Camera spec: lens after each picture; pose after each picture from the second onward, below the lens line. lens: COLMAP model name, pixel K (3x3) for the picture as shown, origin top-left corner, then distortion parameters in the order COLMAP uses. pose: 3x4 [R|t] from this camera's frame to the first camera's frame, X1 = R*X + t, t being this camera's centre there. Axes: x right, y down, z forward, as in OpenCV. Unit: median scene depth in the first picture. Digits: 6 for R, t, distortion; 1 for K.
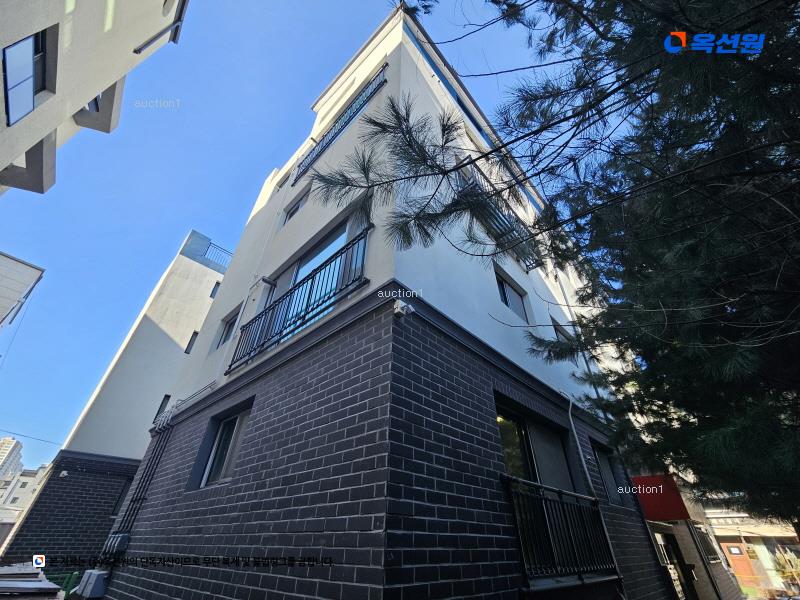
lens RADIAL K [[326.2, 0, 402.7], [0, 326.2, 306.3], [0, 0, 1]] dist [-0.003124, 0.001089]
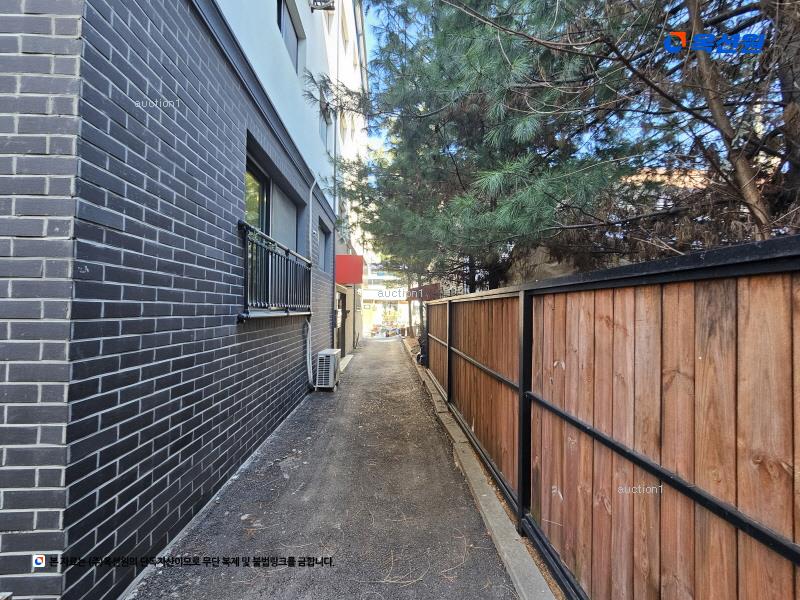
lens RADIAL K [[326.2, 0, 398.9], [0, 326.2, 301.4], [0, 0, 1]] dist [-0.003124, 0.001089]
pose [[0.699438, 0.012660, 0.714581, -0.042266], [-0.419791, 0.816466, 0.396431, 0.153202], [-0.578412, -0.577254, 0.576382, 0.076146]]
